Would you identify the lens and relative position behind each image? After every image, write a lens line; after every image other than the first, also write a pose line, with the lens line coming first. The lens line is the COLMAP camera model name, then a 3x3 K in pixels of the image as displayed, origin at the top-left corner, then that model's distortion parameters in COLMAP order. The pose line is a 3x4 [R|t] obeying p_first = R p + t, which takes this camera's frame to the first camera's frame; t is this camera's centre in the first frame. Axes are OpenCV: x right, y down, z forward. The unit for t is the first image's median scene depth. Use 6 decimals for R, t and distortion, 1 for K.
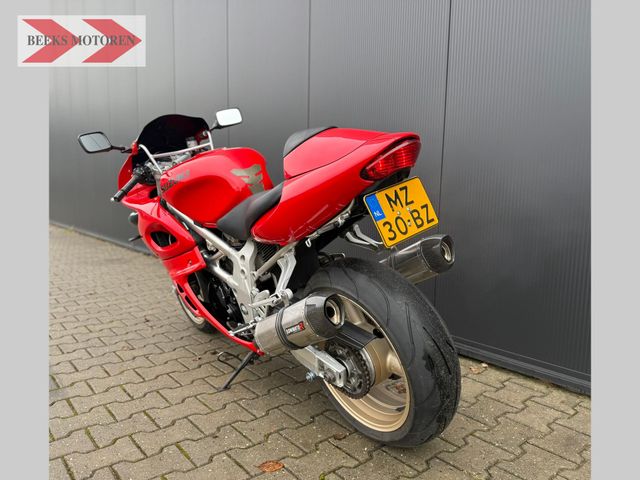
lens RADIAL K [[454.3, 0, 325.7], [0, 454.3, 240.2], [0, 0, 1]] dist [-0.009625, -0.004156]
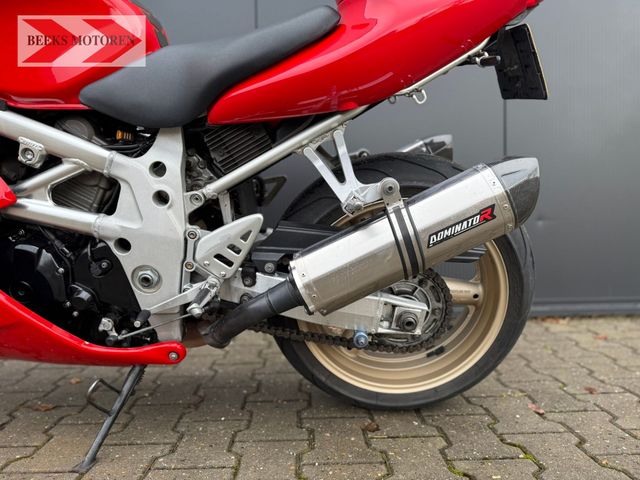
lens RADIAL K [[454.3, 0, 325.7], [0, 454.3, 240.2], [0, 0, 1]] dist [-0.009625, -0.004156]
pose [[0.621351, -0.066625, 0.780695, -0.448574], [0.110575, 0.993863, -0.003189, 0.136587], [-0.775691, 0.088307, 0.624904, 0.537579]]
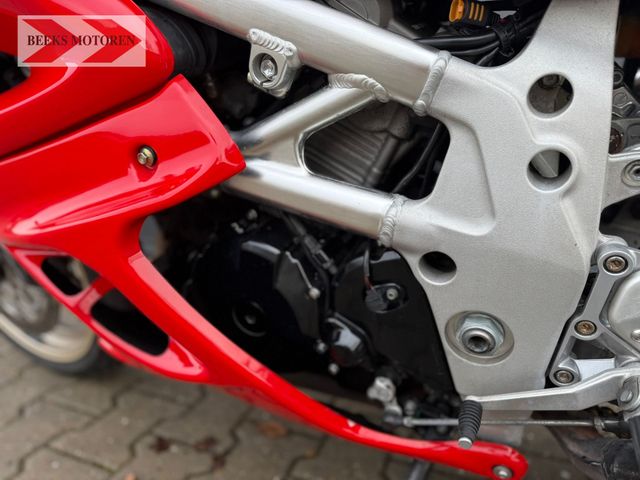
lens RADIAL K [[454.3, 0, 325.7], [0, 454.3, 240.2], [0, 0, 1]] dist [-0.009625, -0.004156]
pose [[0.889070, -0.115850, 0.442868, -0.351869], [0.063555, 0.989316, 0.131207, 0.069504], [-0.453337, -0.088506, 0.886934, 0.840557]]
